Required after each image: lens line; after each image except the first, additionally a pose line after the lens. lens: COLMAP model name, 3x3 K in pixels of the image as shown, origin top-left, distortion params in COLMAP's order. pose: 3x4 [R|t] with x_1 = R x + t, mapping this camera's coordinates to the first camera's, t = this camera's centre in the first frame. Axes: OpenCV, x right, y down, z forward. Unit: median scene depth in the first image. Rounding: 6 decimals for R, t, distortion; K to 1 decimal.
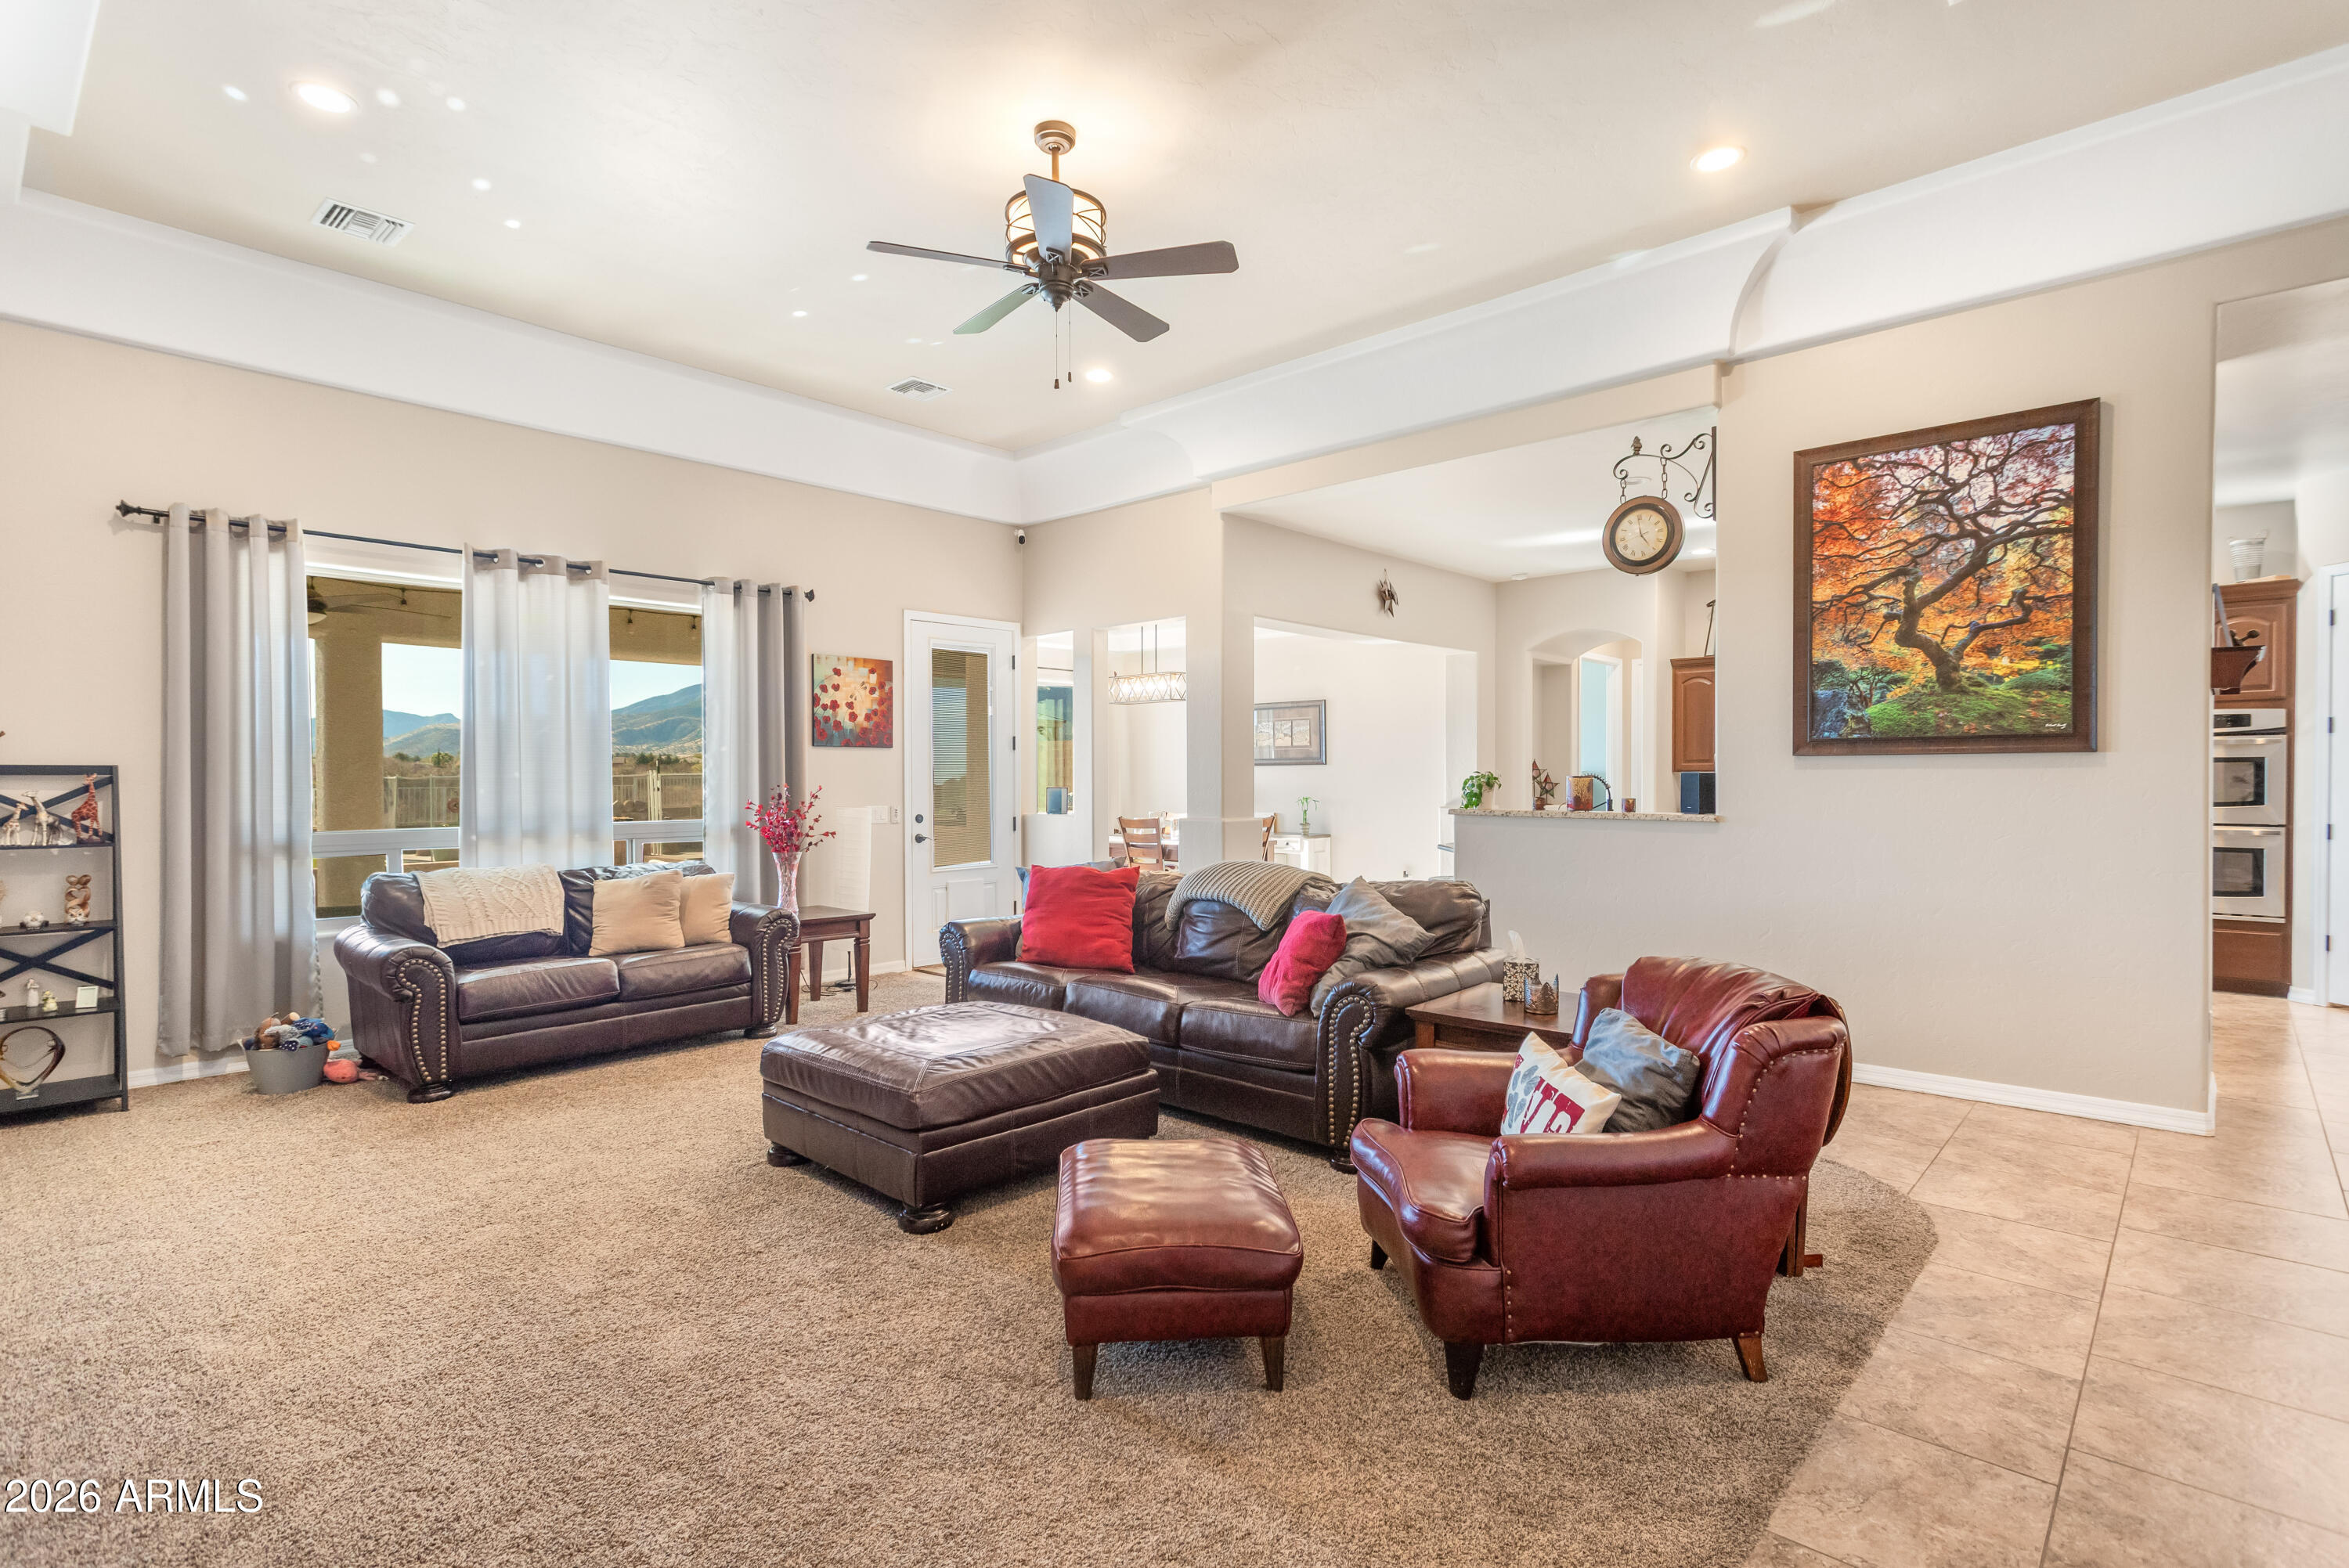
lens RADIAL K [[1142.3, 0, 1164.6], [0, 1142.3, 792.0], [0, 0, 1]] dist [0.003960, -0.000656]
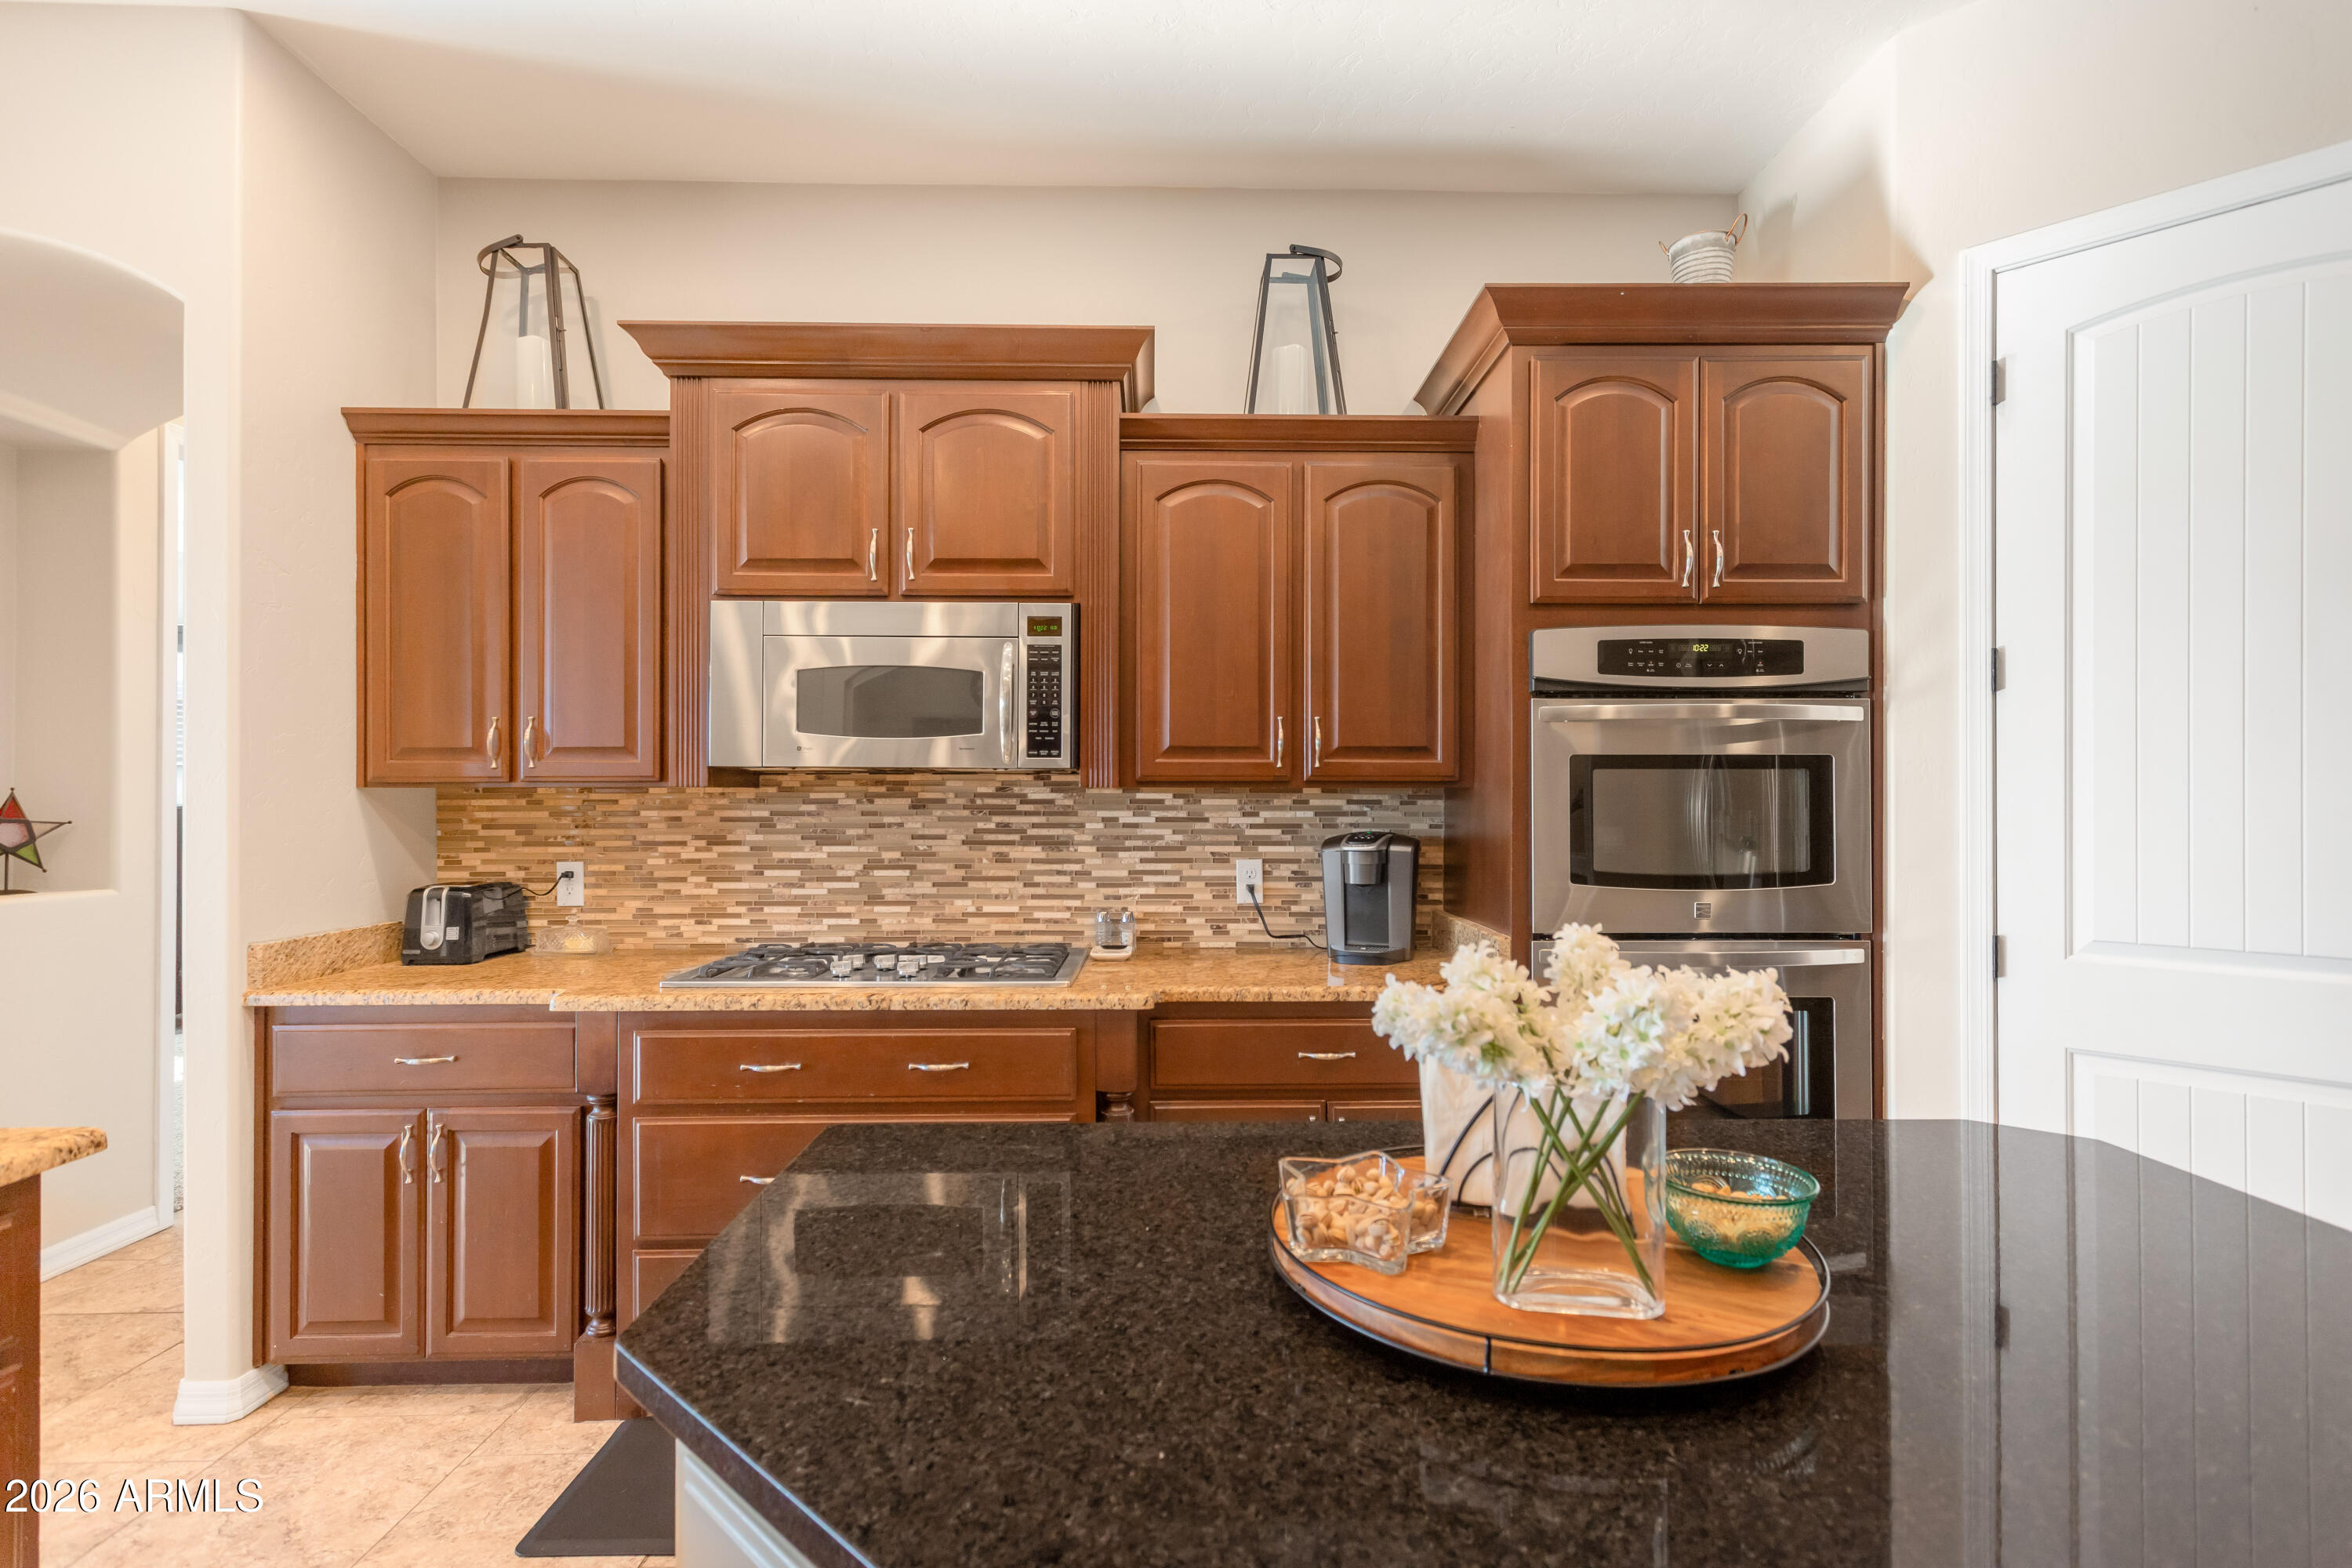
lens RADIAL K [[1143.9, 0, 1165.2], [0, 1143.9, 779.3], [0, 0, 1]] dist [0.003960, -0.000656]
pose [[0.705411, 0.002345, 0.708795, 0.544436], [0.002130, 0.999983, -0.005428, -0.021403], [-0.708796, 0.005339, 0.705394, 0.895221]]
